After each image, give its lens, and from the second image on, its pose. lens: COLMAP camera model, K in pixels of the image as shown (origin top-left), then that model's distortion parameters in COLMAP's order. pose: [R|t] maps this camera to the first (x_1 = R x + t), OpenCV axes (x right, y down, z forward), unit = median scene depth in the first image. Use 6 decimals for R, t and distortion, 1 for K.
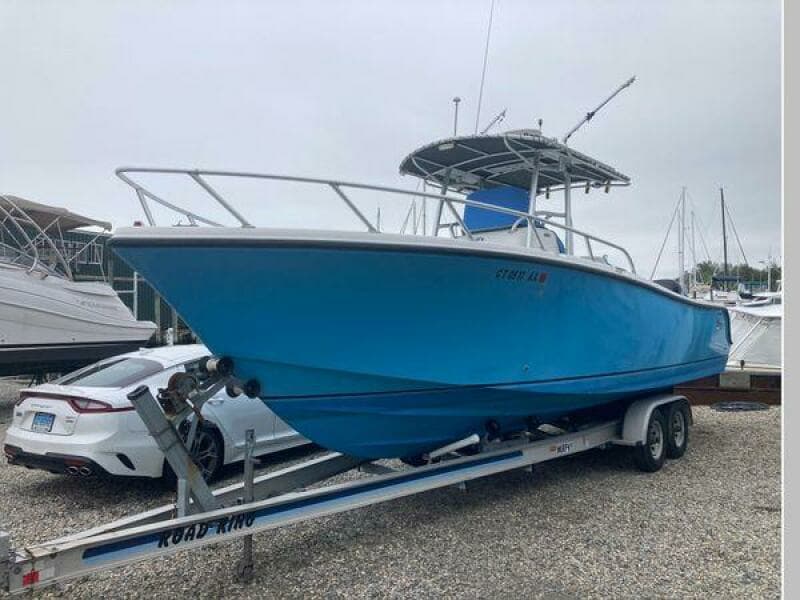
lens RADIAL K [[630.7, 0, 400.0], [0, 630.7, 300.0], [0, 0, 1]] dist [0.004219, 0.002938]
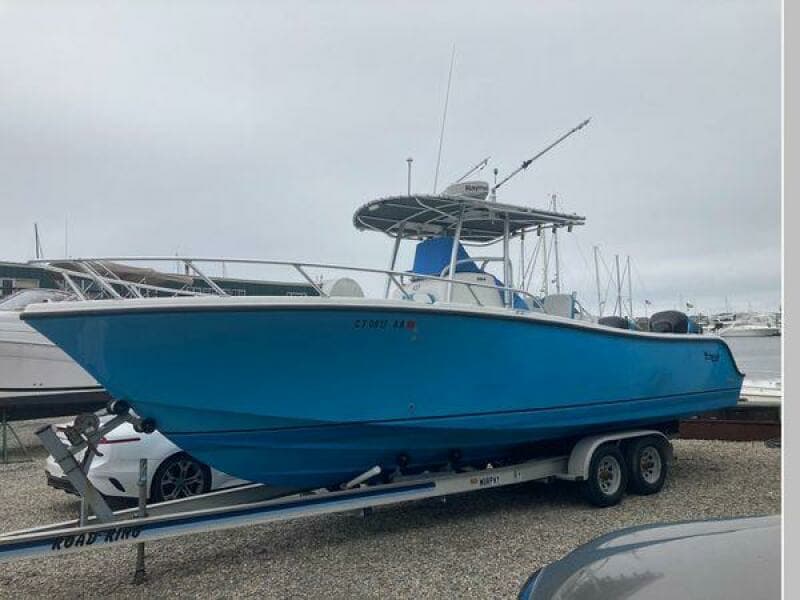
lens RADIAL K [[627.1, 0, 400.0], [0, 627.1, 300.0], [0, 0, 1]] dist [0.010035, 0.008422]
pose [[0.973273, -0.044261, -0.225344, 0.380370], [0.032826, 0.997988, -0.054244, -0.016359], [0.227291, 0.045398, 0.972768, -0.074424]]
